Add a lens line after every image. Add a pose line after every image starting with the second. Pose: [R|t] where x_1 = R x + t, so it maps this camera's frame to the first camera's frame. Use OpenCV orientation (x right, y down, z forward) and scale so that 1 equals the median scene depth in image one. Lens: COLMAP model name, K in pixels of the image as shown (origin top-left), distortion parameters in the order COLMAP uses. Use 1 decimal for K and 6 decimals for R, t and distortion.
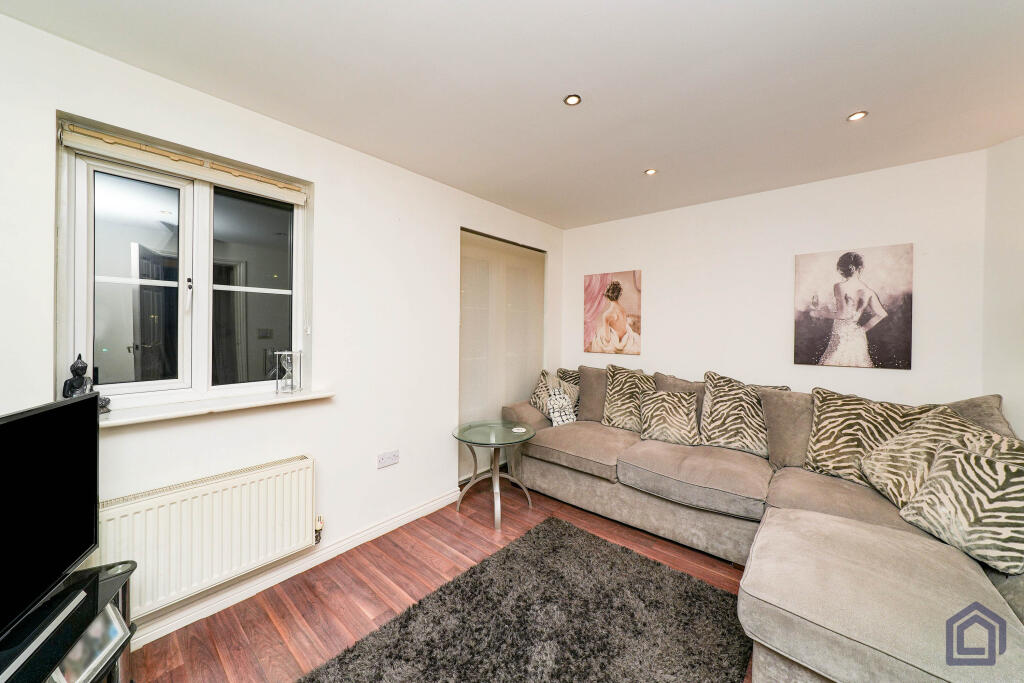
lens RADIAL K [[362.5, 0, 519.6], [0, 362.5, 327.1], [0, 0, 1]] dist [-0.000095, 0.000182]
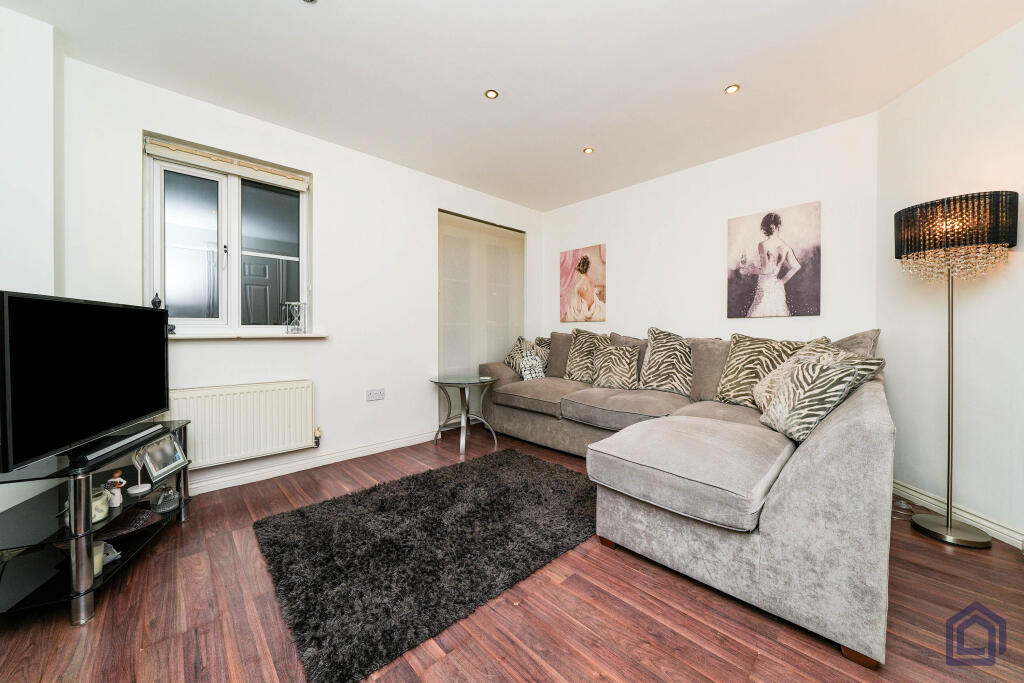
lens RADIAL K [[371.1, 0, 515.8], [0, 371.1, 335.1], [0, 0, 1]] dist [-0.006557, -0.000184]
pose [[0.993493, -0.004396, -0.113811, 0.263483], [0.005149, 0.999967, 0.006319, 0.153900], [0.113780, -0.006864, 0.993482, -0.209881]]
